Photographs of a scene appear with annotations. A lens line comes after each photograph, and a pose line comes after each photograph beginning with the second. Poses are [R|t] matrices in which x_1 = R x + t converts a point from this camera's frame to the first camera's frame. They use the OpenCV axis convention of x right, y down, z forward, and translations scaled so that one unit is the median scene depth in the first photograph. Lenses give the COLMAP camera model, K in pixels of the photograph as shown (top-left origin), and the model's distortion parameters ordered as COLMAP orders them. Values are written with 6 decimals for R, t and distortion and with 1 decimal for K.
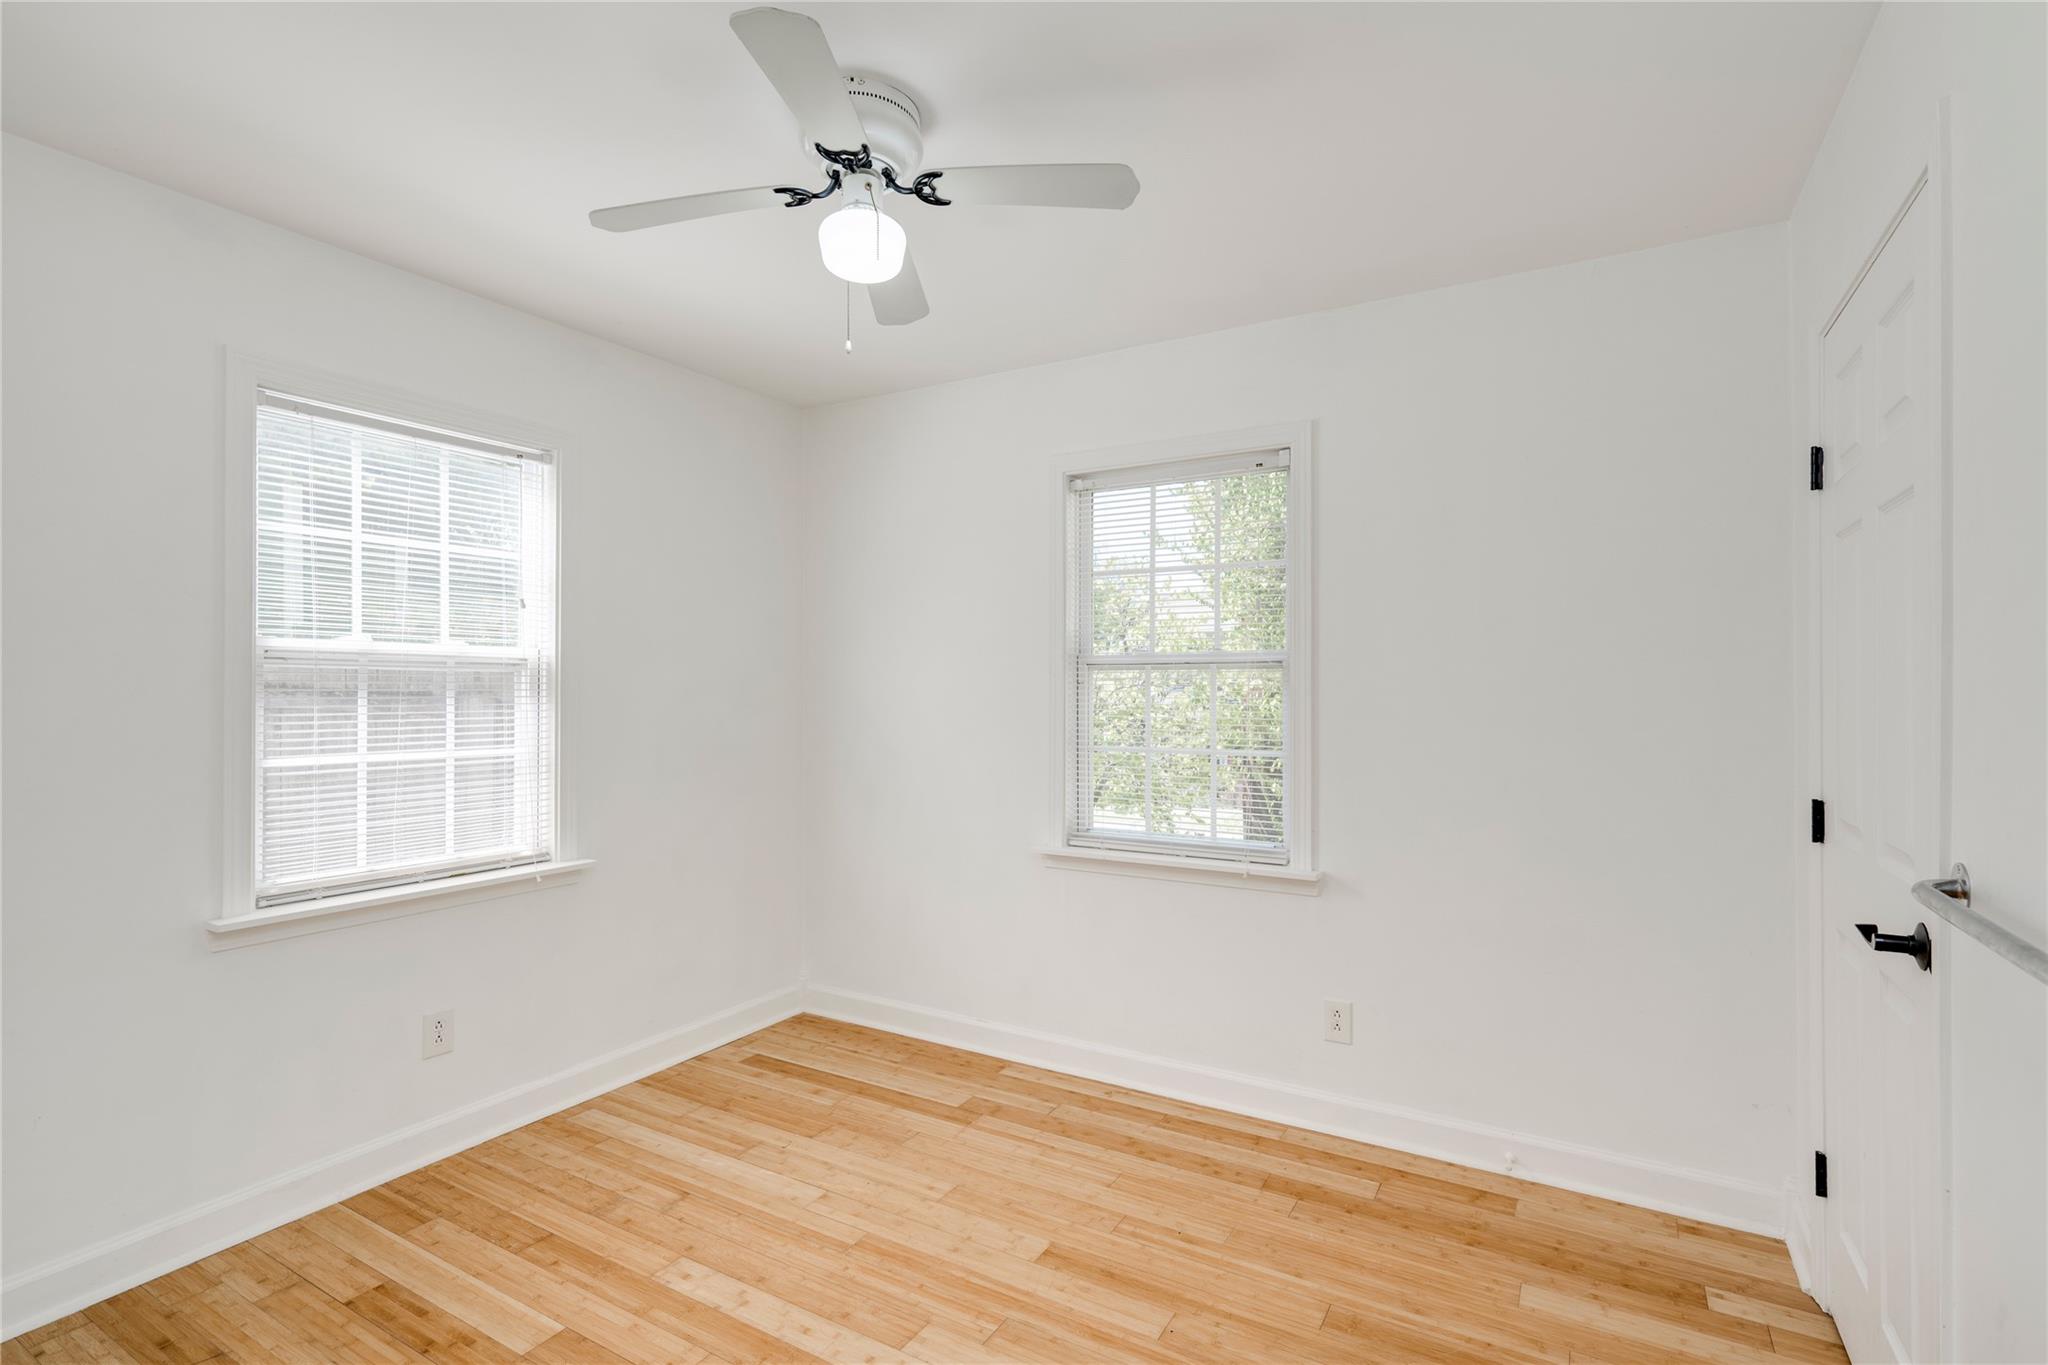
lens RADIAL K [[953.8, 0, 1029.4], [0, 953.8, 700.1], [0, 0, 1]] dist [-0.000202, -0.000079]
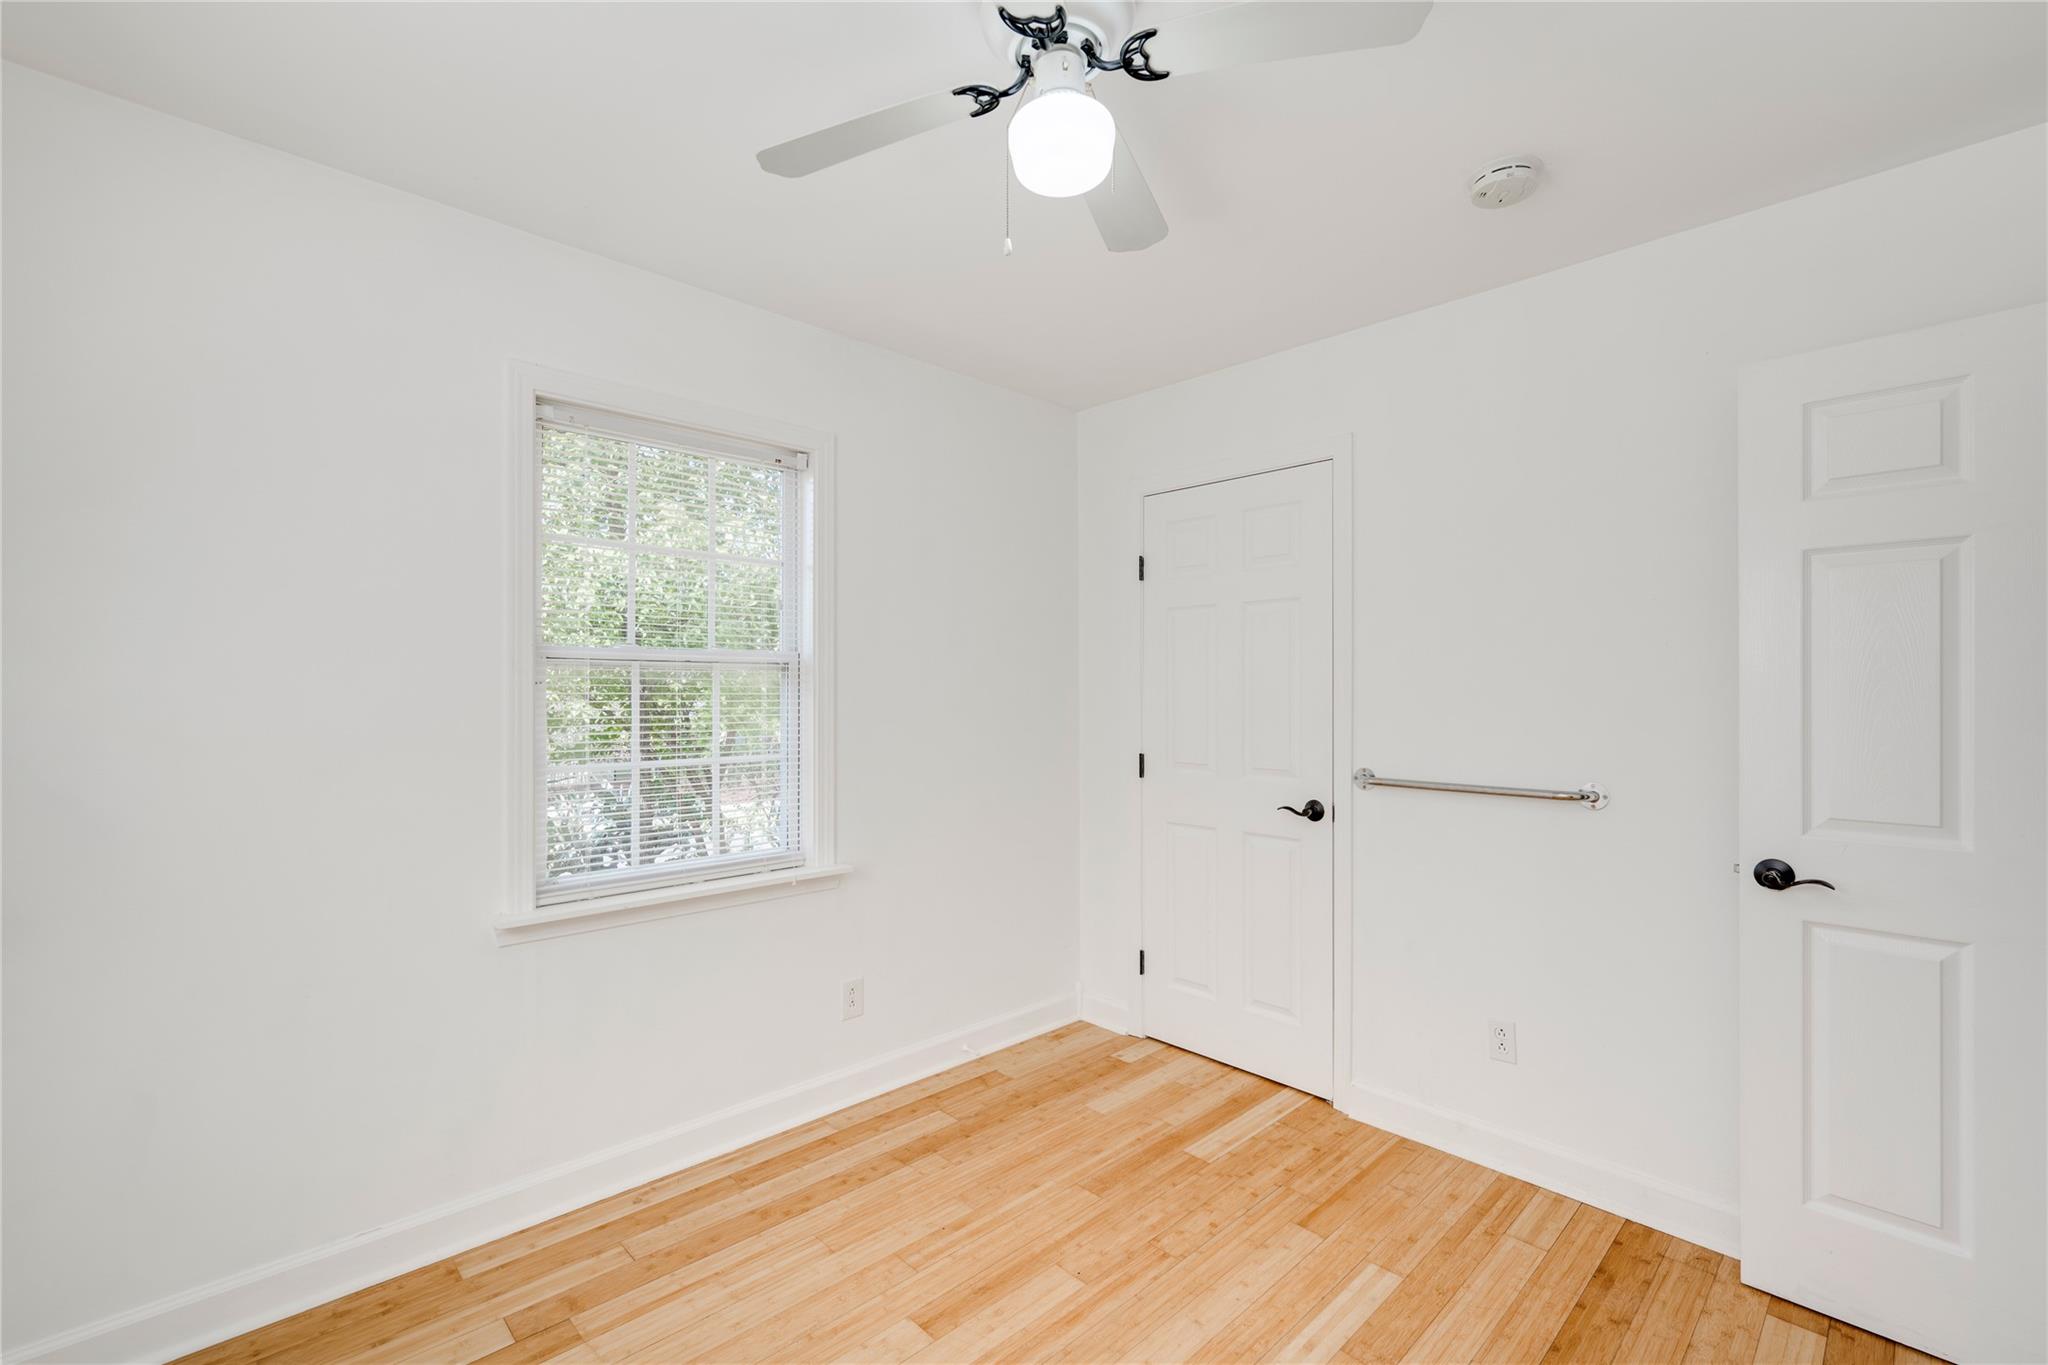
lens RADIAL K [[886.0, 0, 1031.5], [0, 886.0, 692.1], [0, 0, 1]] dist [-0.001239, 0.000020]
pose [[0.264335, -0.002991, 0.964426, -0.668542], [0.003954, 0.999990, 0.002017, -0.013482], [-0.964423, 0.003280, 0.264344, 0.606184]]
